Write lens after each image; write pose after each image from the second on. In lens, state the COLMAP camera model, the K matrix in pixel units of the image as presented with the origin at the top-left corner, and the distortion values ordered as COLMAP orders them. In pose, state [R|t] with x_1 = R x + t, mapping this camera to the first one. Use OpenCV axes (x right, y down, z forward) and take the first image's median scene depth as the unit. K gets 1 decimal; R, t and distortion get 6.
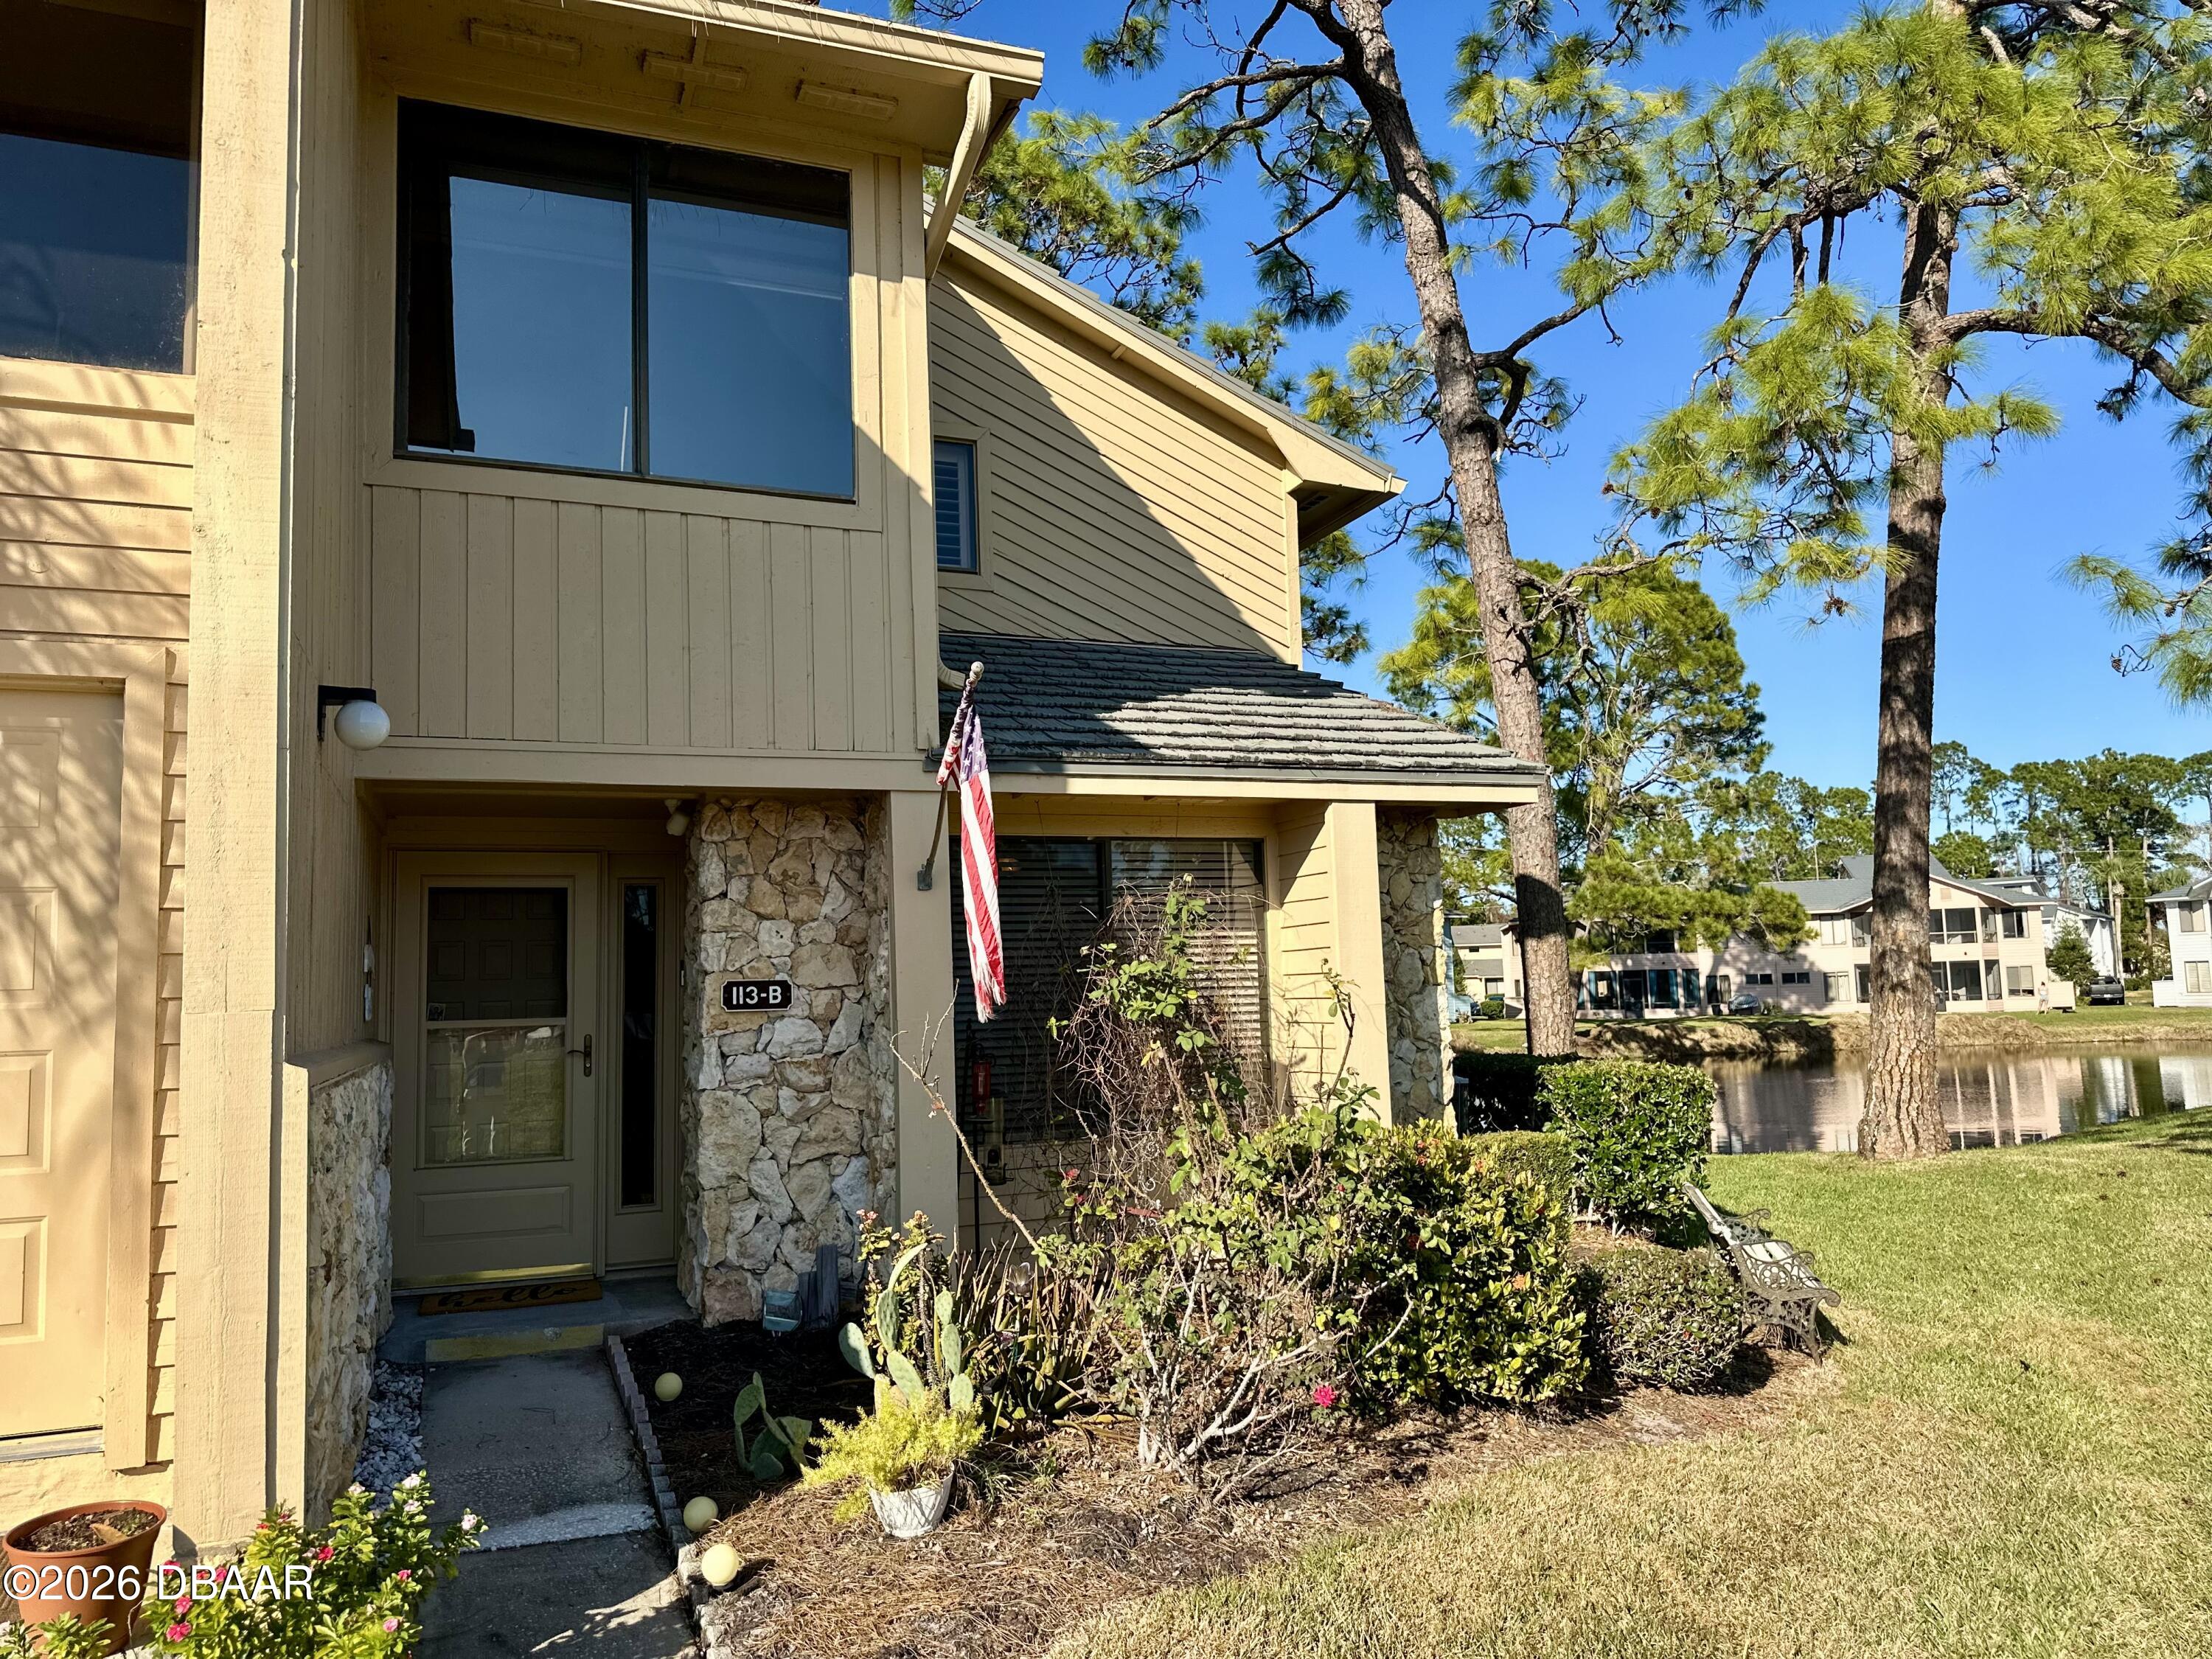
lens RADIAL K [[1571.3, 0, 1120.8], [0, 1571.3, 823.4], [0, 0, 1]] dist [0.099211, -0.001177]
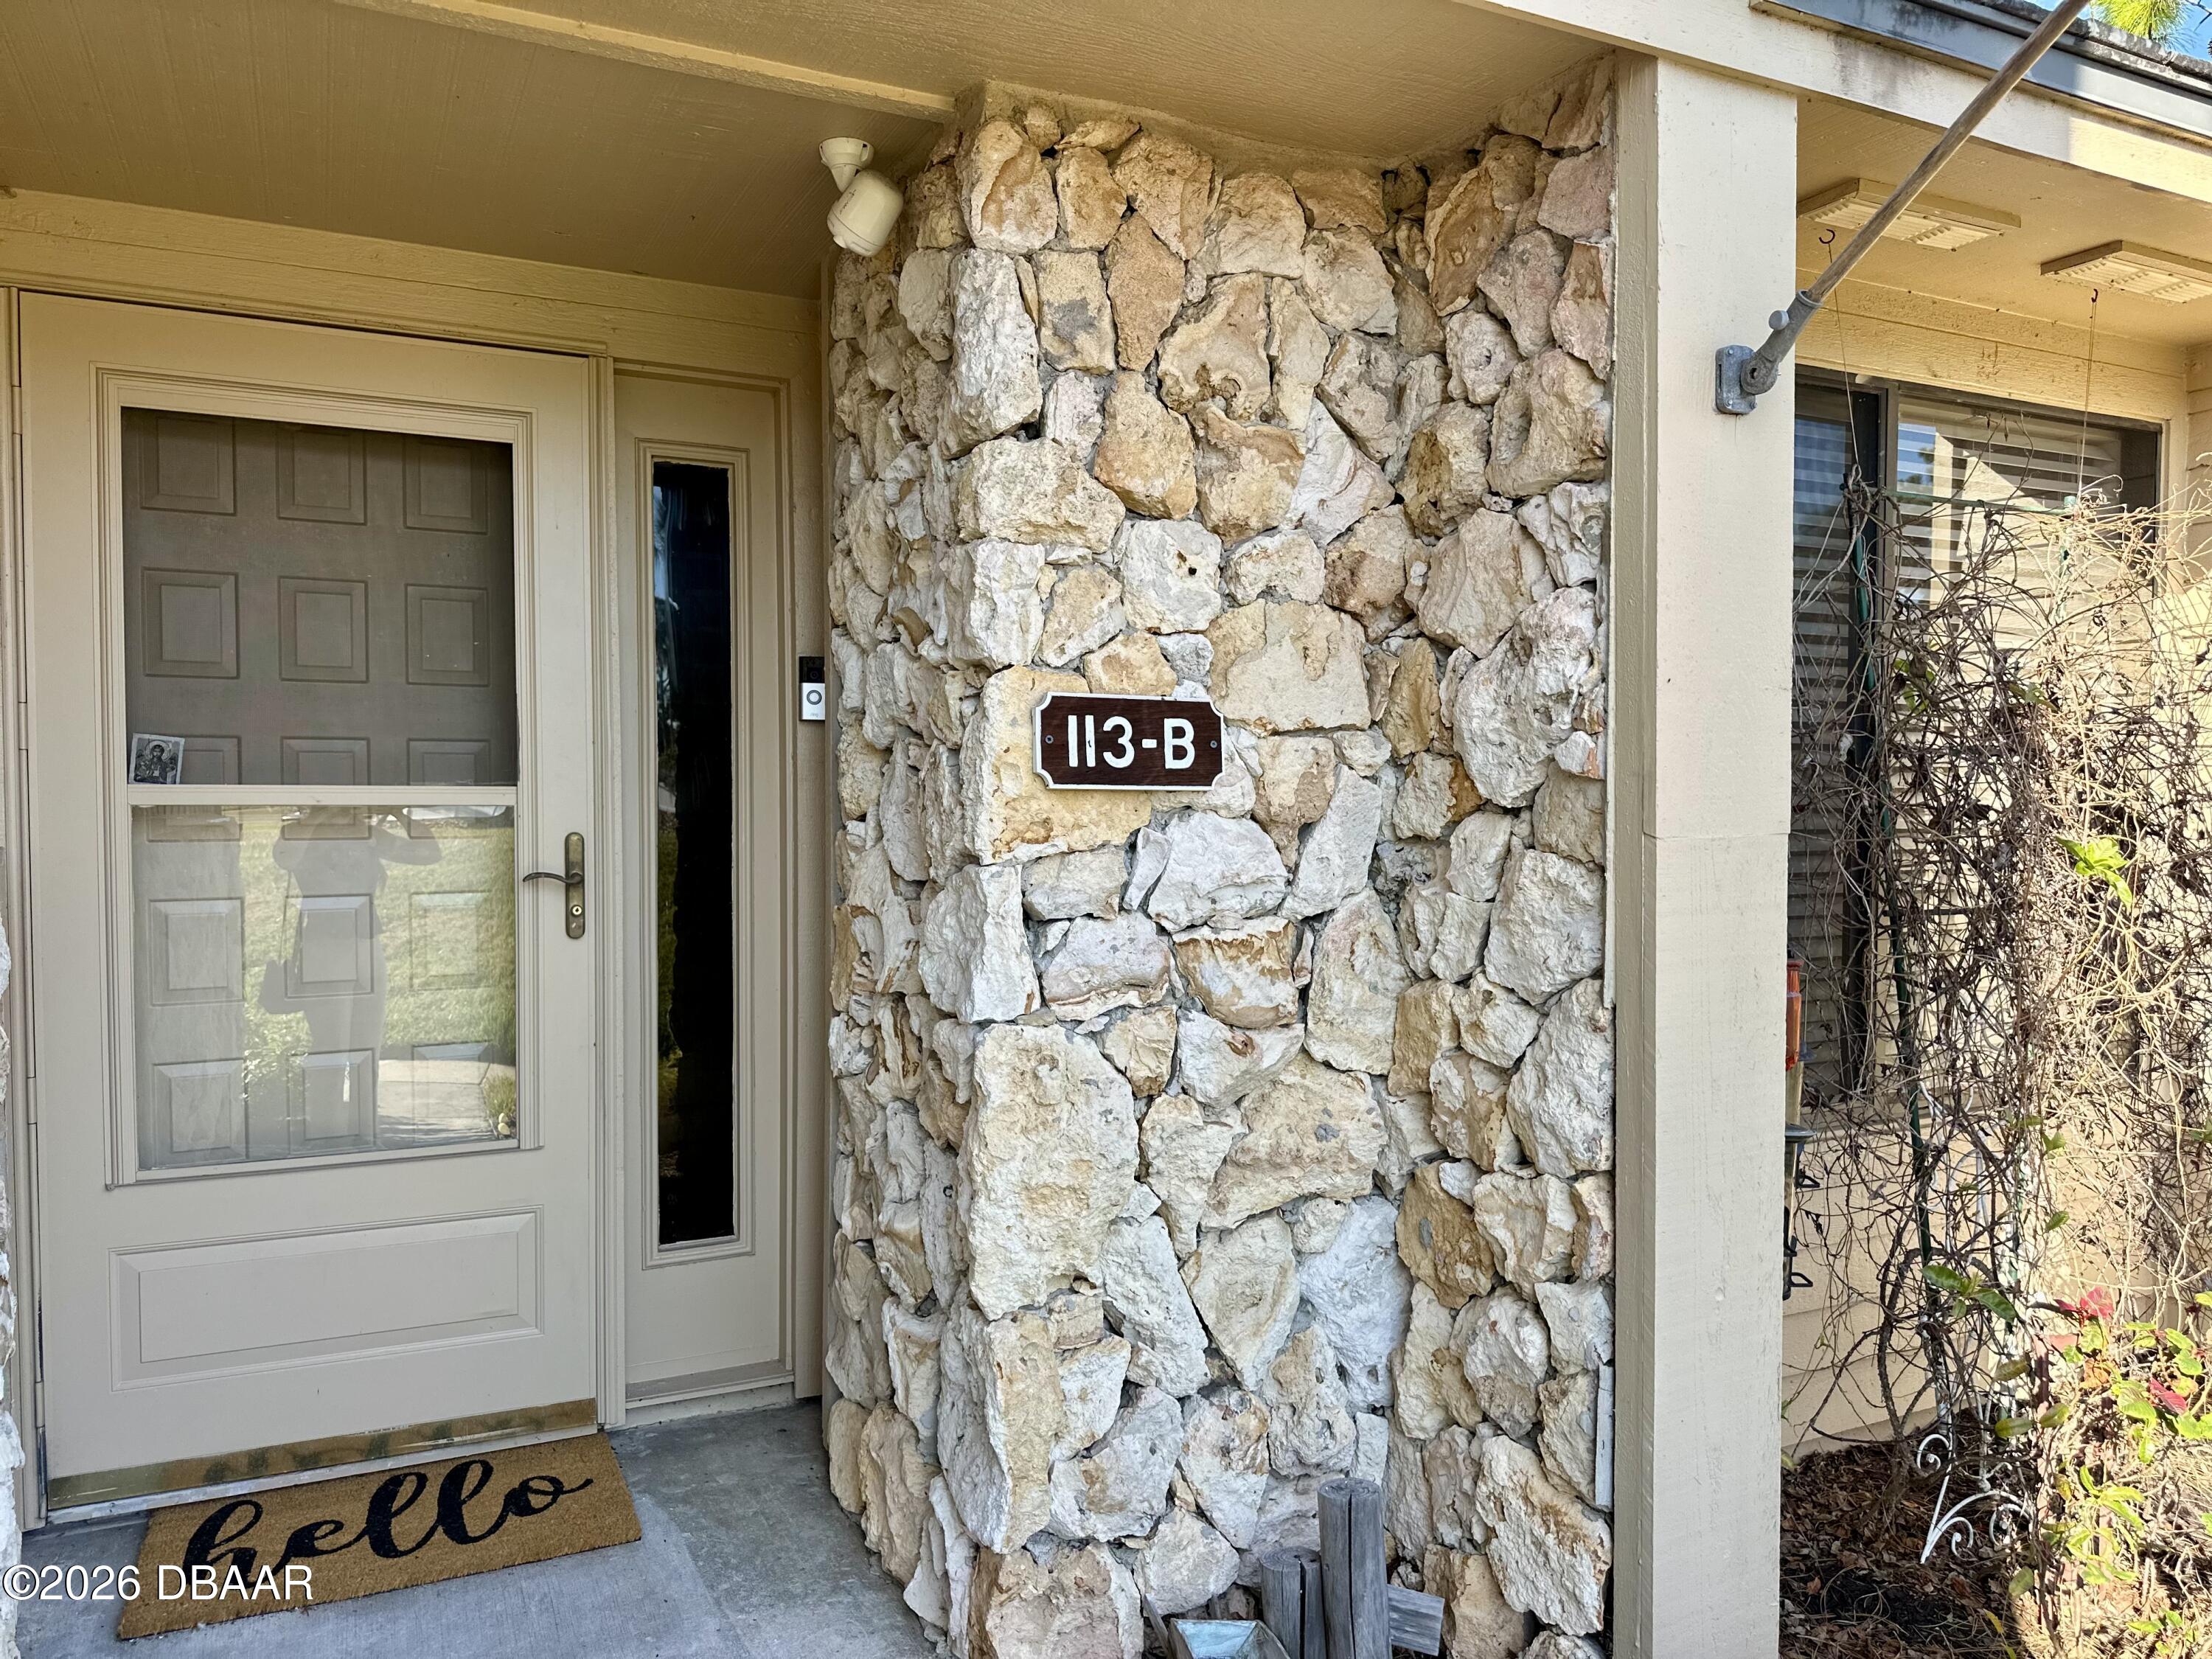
lens RADIAL K [[1571.3, 0, 1095.6], [0, 1571.3, 844.2], [0, 0, 1]] dist [0.099211, -0.001177]
pose [[0.997497, 0.028231, 0.064830, -0.256755], [-0.037107, 0.989444, 0.140081, 0.083407], [-0.060191, -0.142136, 0.988015, 0.669162]]
